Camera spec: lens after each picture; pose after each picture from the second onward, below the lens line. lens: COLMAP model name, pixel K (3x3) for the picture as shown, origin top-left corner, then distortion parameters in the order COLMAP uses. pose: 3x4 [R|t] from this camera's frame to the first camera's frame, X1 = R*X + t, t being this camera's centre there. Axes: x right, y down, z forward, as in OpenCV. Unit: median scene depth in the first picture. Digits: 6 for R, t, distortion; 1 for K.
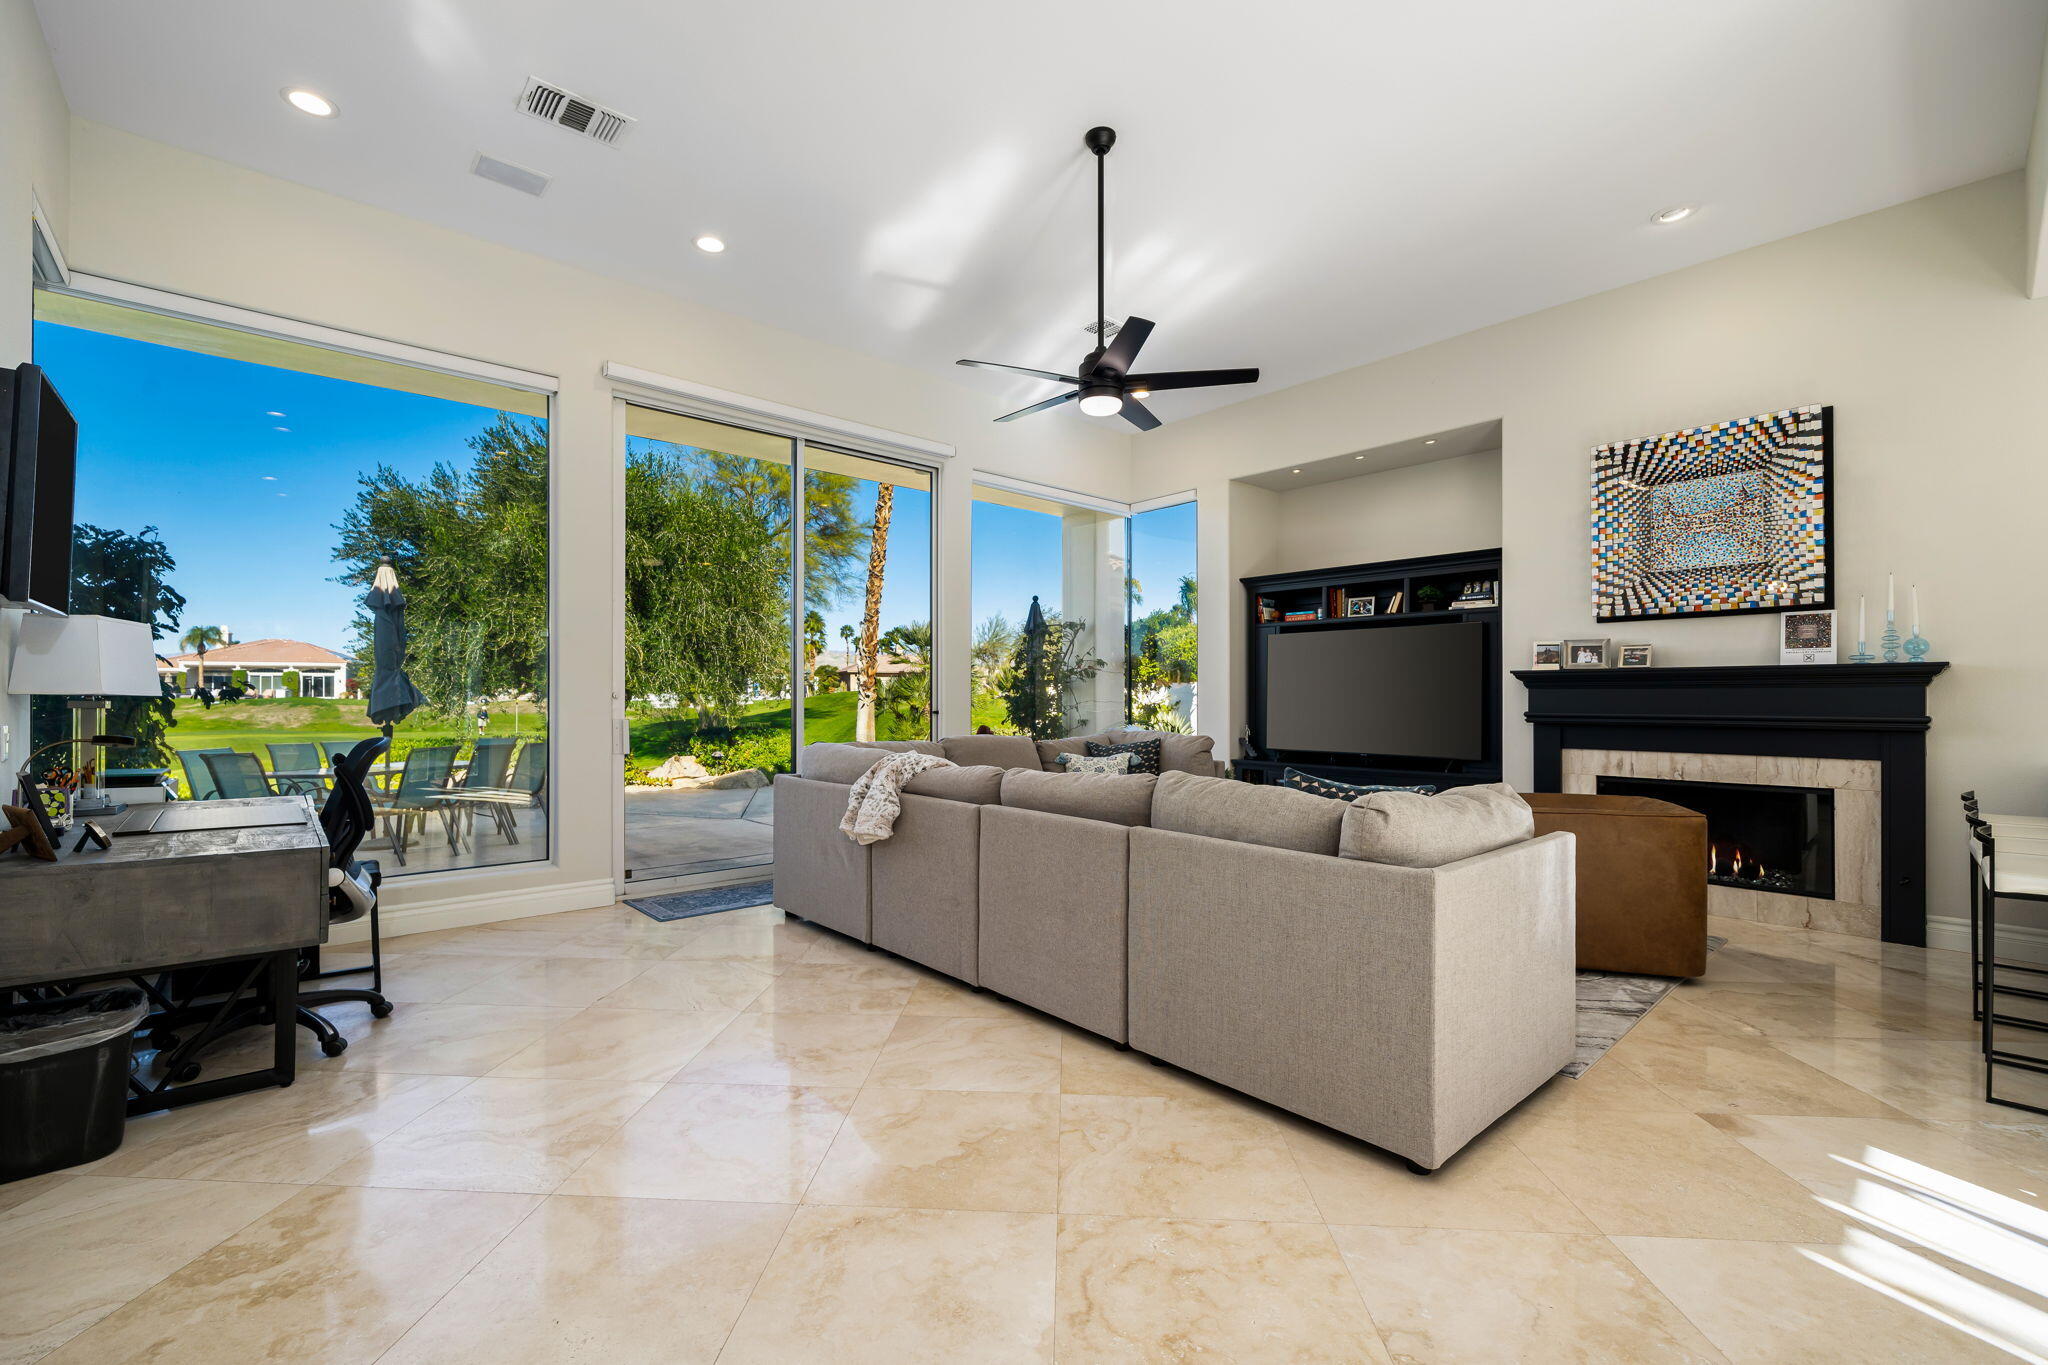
lens RADIAL K [[852.0, 0, 986.1], [0, 852.0, 693.6], [0, 0, 1]] dist [0.000024, -0.000032]
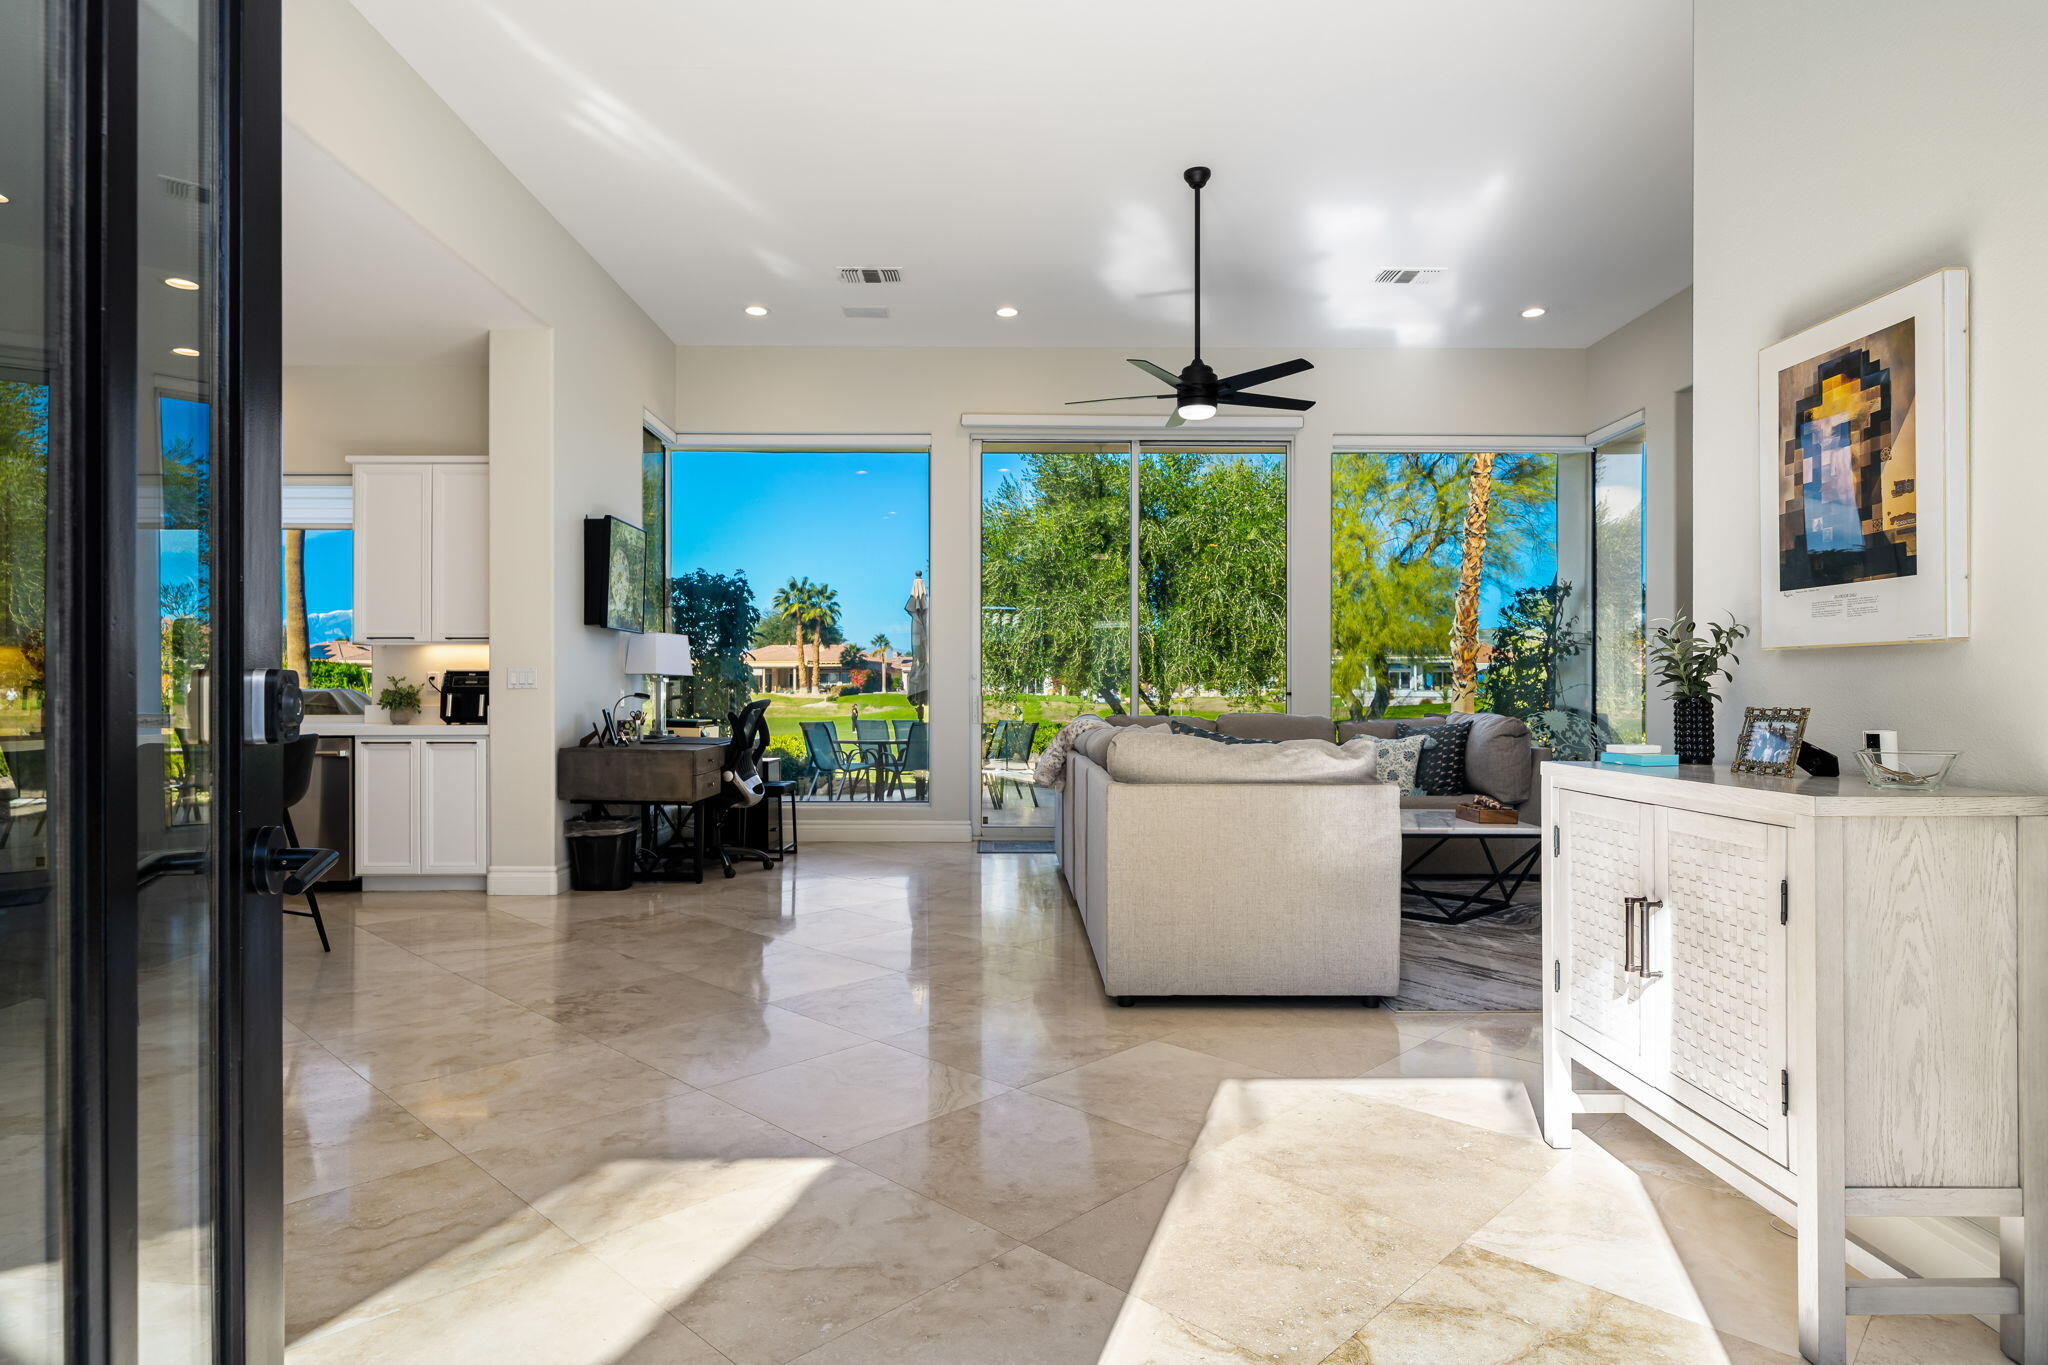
lens RADIAL K [[1092.6, 0, 1013.4], [0, 1092.6, 688.4], [0, 0, 1]] dist [-0.001689, 0.000272]
pose [[0.764435, -0.002754, -0.644695, 0.627179], [0.001731, 0.999996, -0.002220, 0.022947], [0.644699, 0.000581, 0.764436, -0.189058]]
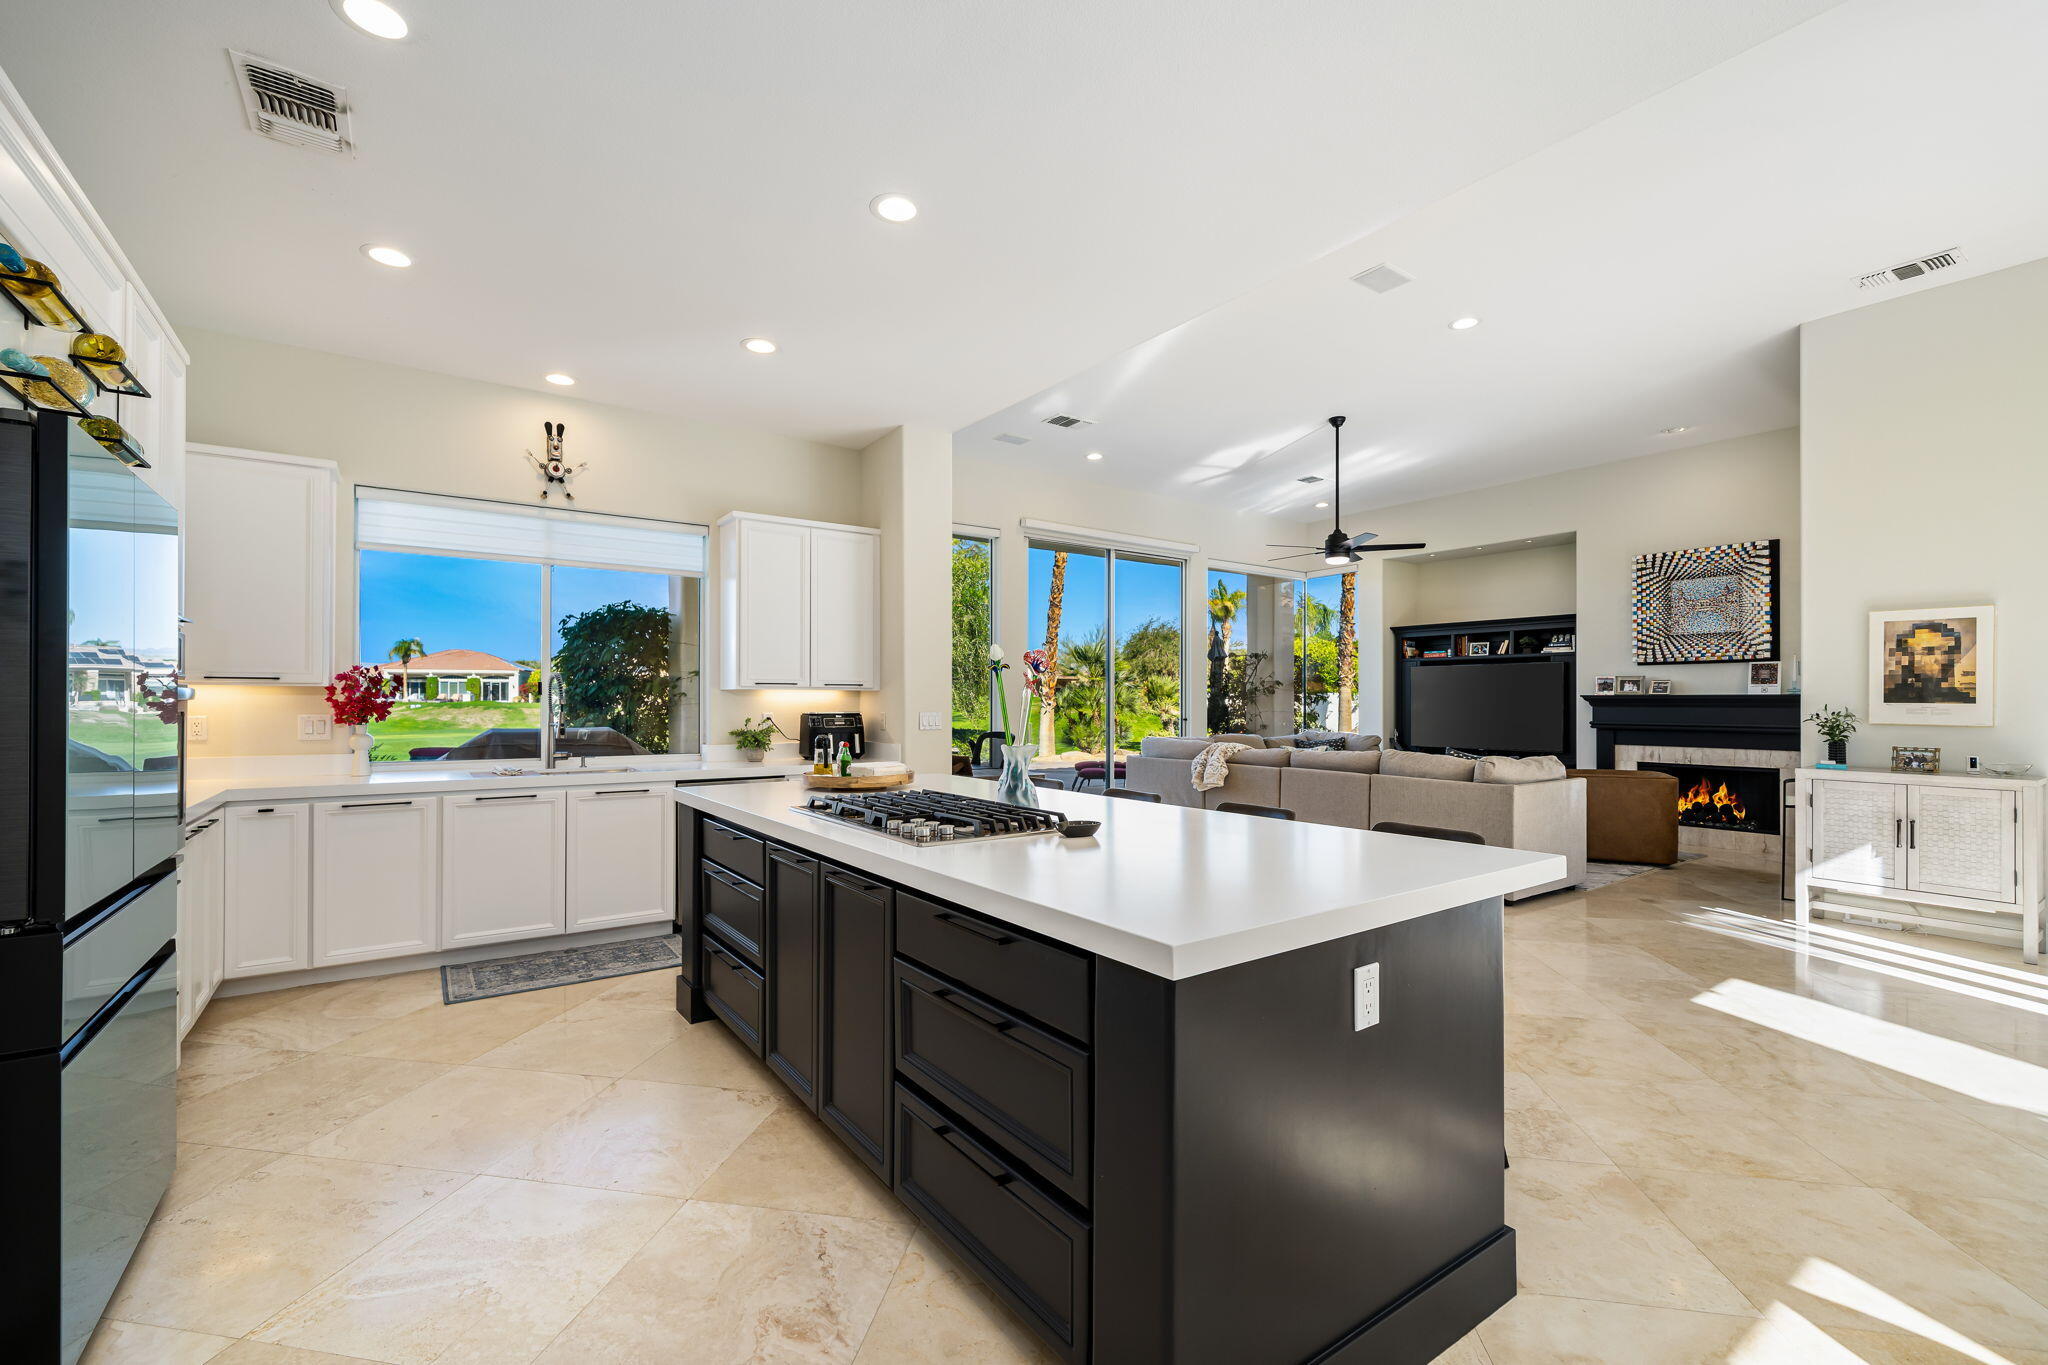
lens RADIAL K [[852.0, 0, 986.1], [0, 852.0, 693.6], [0, 0, 1]] dist [0.000024, -0.000032]
pose [[0.994444, 0.000932, -0.105258, -0.316617], [-0.001382, 0.999990, -0.004205, -0.021902], [0.105253, 0.004328, 0.994436, -0.694552]]
